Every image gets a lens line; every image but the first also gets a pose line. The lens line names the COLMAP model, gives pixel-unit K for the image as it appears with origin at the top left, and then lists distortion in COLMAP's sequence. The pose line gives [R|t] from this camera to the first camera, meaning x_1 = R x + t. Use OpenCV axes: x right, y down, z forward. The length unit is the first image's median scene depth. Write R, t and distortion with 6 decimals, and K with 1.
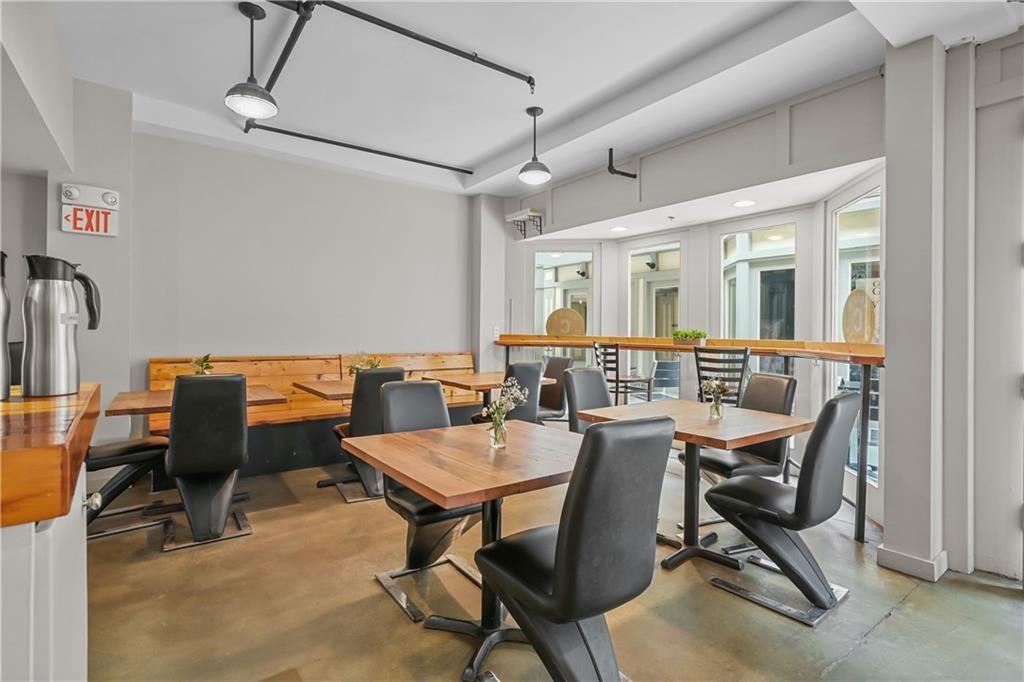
lens RADIAL K [[497.6, 0, 514.0], [0, 497.6, 331.3], [0, 0, 1]] dist [0.000500, 0.000119]
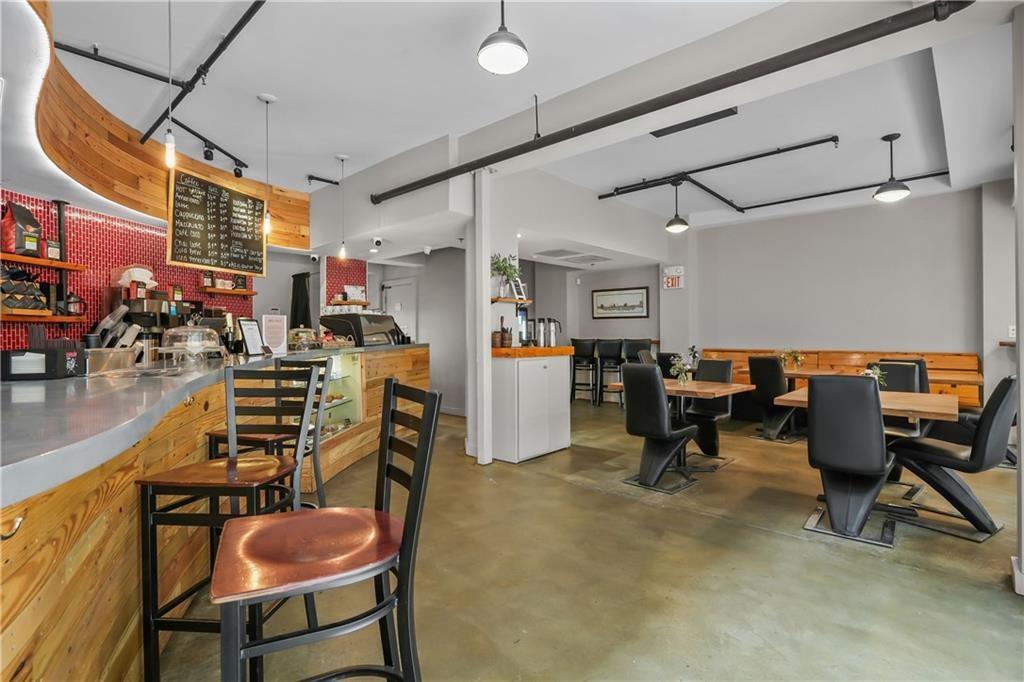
lens RADIAL K [[497.6, 0, 514.0], [0, 497.6, 331.3], [0, 0, 1]] dist [0.000500, 0.000119]
pose [[0.193539, -0.015198, -0.980975, 1.131020], [0.006704, 0.999877, -0.014168, 0.012929], [0.981070, -0.003834, 0.193617, -0.076961]]
